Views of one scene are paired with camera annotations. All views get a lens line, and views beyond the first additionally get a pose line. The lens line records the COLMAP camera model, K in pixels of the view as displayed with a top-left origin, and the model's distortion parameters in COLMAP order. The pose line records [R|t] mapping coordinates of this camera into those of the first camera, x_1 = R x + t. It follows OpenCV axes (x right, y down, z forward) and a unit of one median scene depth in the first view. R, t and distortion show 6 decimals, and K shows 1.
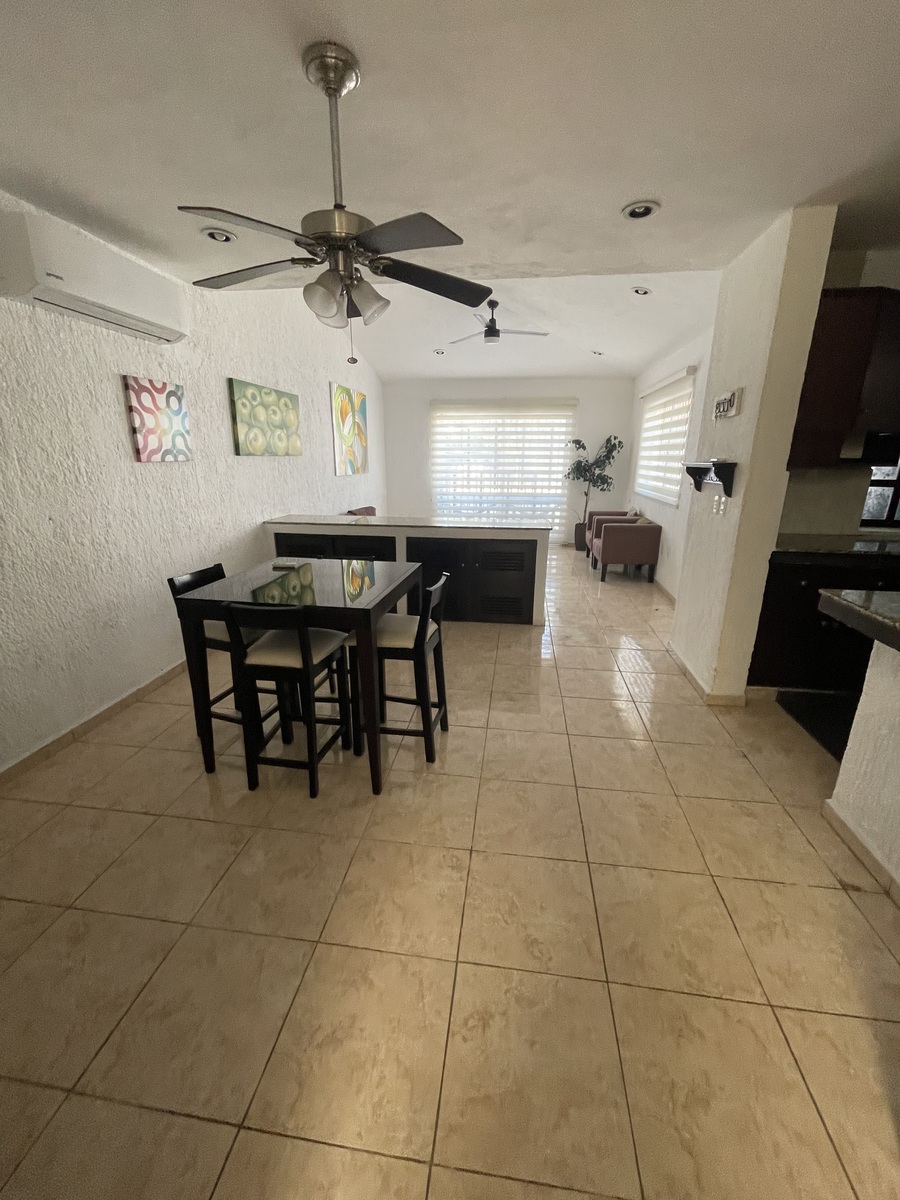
lens RADIAL K [[489.3, 0, 455.8], [0, 489.3, 599.1], [0, 0, 1]] dist [-0.003101, 0.000494]
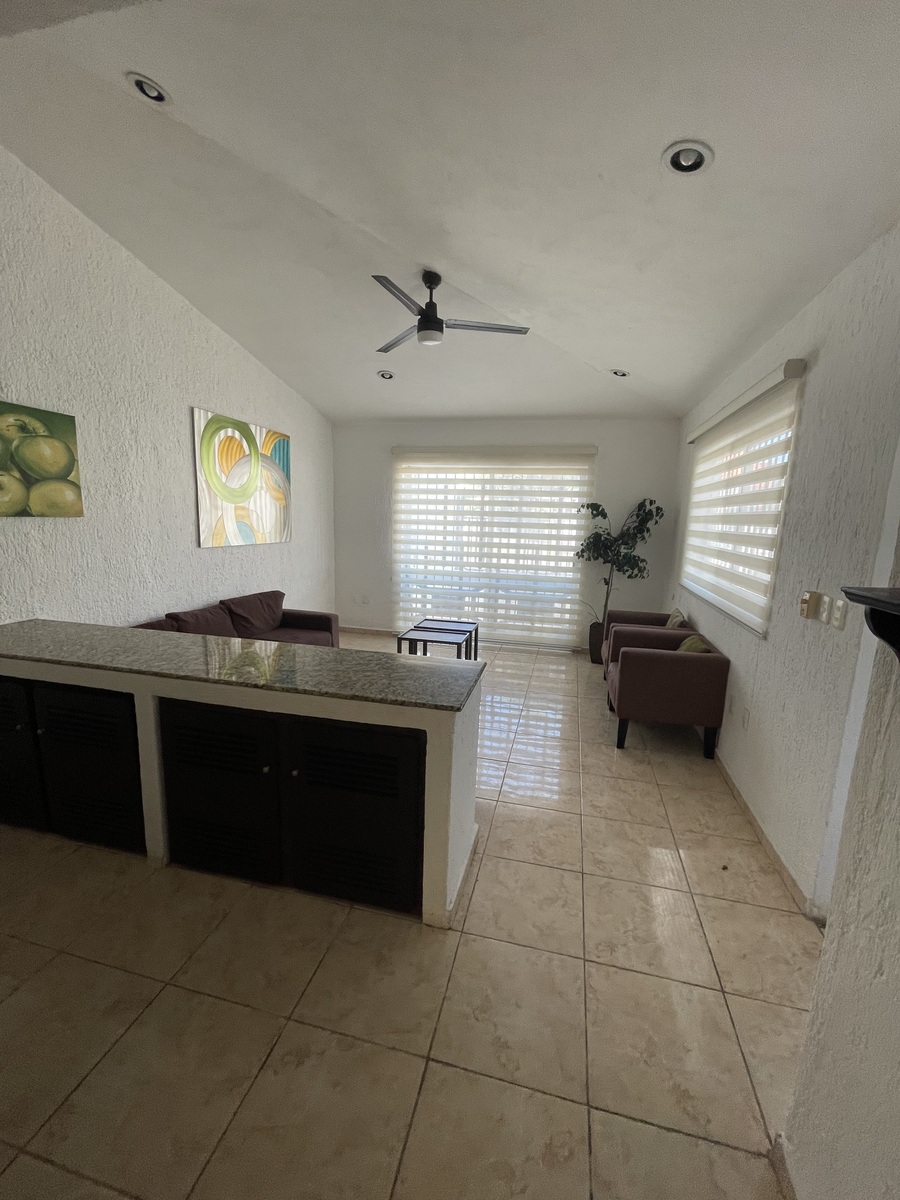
lens RADIAL K [[489.3, 0, 455.3], [0, 489.3, 601.3], [0, 0, 1]] dist [-0.003101, 0.000494]
pose [[0.994717, 0.041891, -0.093718, 0.124517], [-0.052518, 0.992095, -0.113973, -0.101787], [0.088203, 0.118292, 0.989054, 0.321449]]
